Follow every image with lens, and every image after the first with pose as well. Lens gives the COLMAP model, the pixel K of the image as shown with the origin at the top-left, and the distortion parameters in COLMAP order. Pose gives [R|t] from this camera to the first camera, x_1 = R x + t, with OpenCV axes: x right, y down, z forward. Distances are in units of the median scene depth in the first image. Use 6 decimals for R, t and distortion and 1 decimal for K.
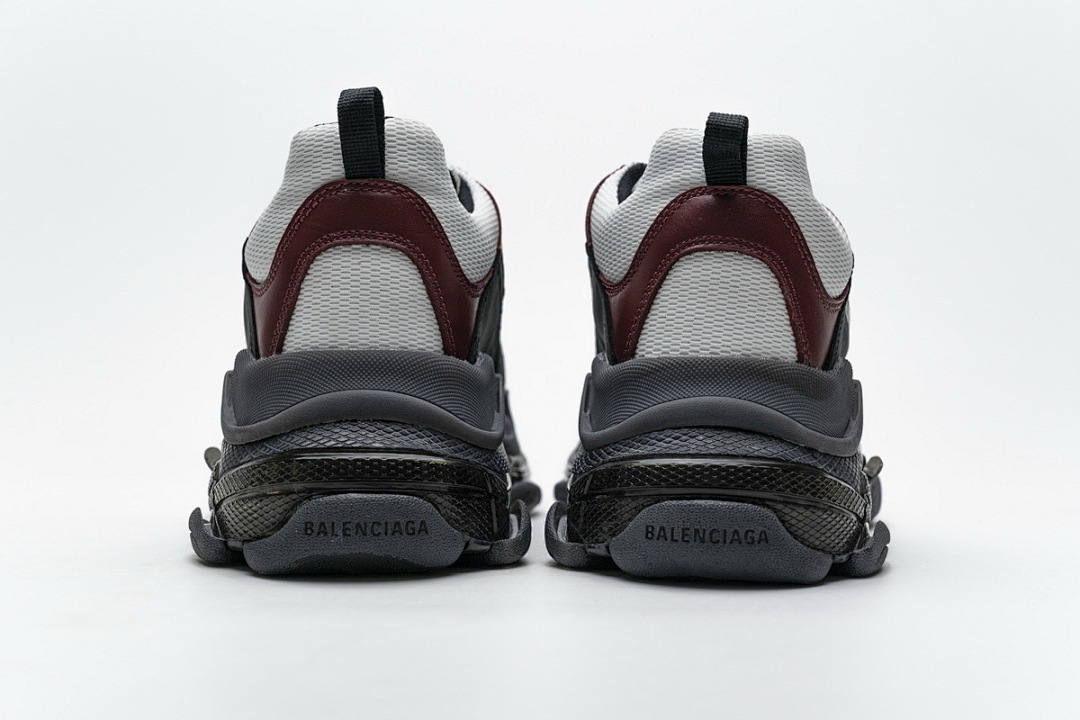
lens RADIAL K [[2105.9, 0, 540.0], [0, 2105.9, 360.0], [0, 0, 1]] dist [0.005829, 0.143873]
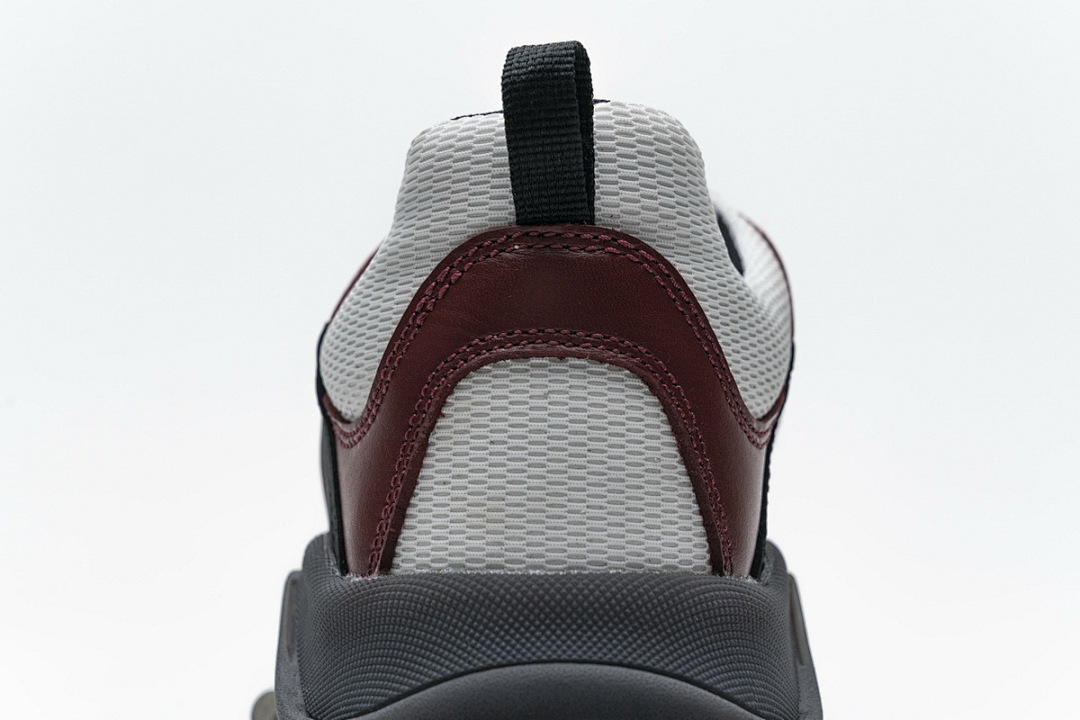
lens RADIAL K [[2105.9, 0, 540.0], [0, 2105.9, 360.0], [0, 0, 1]] dist [0.005829, 0.143873]
pose [[0.998822, -0.001653, -0.048505, -0.062252], [0.002239, 0.999925, 0.012029, -0.059666], [0.048482, -0.012124, 0.998750, 0.496794]]
